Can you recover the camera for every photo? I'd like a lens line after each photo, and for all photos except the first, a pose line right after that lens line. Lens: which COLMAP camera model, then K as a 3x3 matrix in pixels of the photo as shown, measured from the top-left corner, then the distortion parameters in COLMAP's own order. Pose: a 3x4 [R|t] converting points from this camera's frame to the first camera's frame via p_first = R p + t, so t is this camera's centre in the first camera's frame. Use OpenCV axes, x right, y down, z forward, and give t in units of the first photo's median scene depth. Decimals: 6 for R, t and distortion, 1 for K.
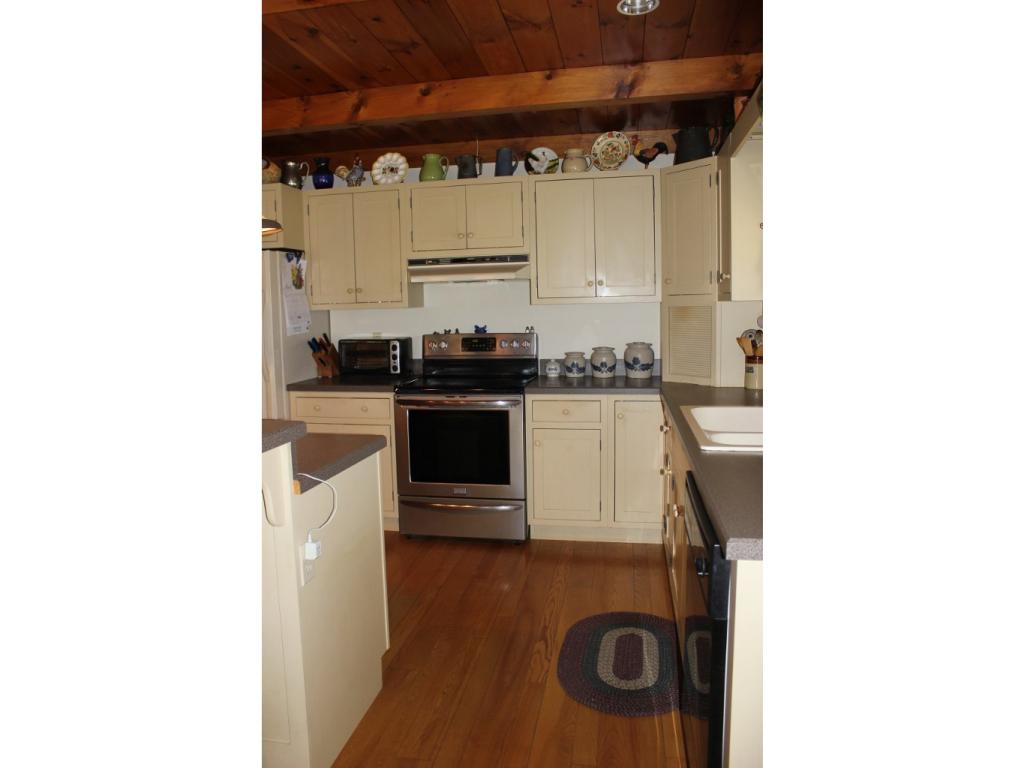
lens RADIAL K [[866.9, 0, 501.2], [0, 866.9, 390.1], [0, 0, 1]] dist [-0.142307, 0.075258]
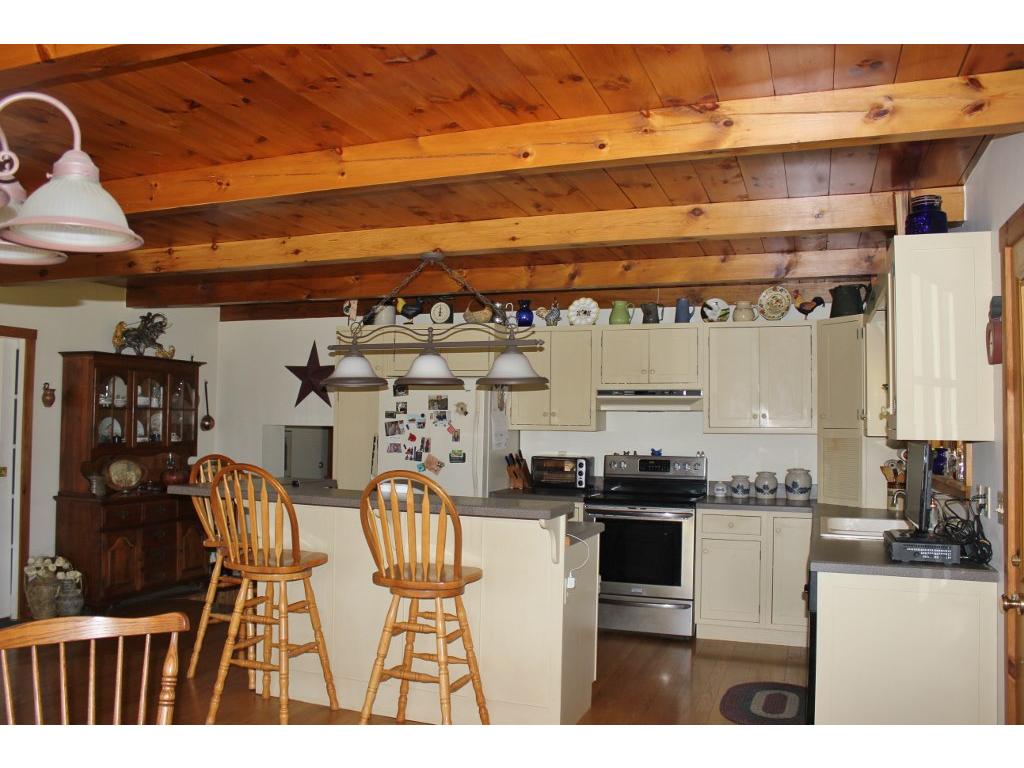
lens RADIAL K [[866.9, 0, 519.3], [0, 866.9, 378.9], [0, 0, 1]] dist [-0.142307, 0.075258]
pose [[0.984963, 0.027305, -0.170591, -0.012936], [-0.052845, 0.987720, -0.147024, 0.012638], [0.164482, 0.153828, 0.974311, -0.172186]]
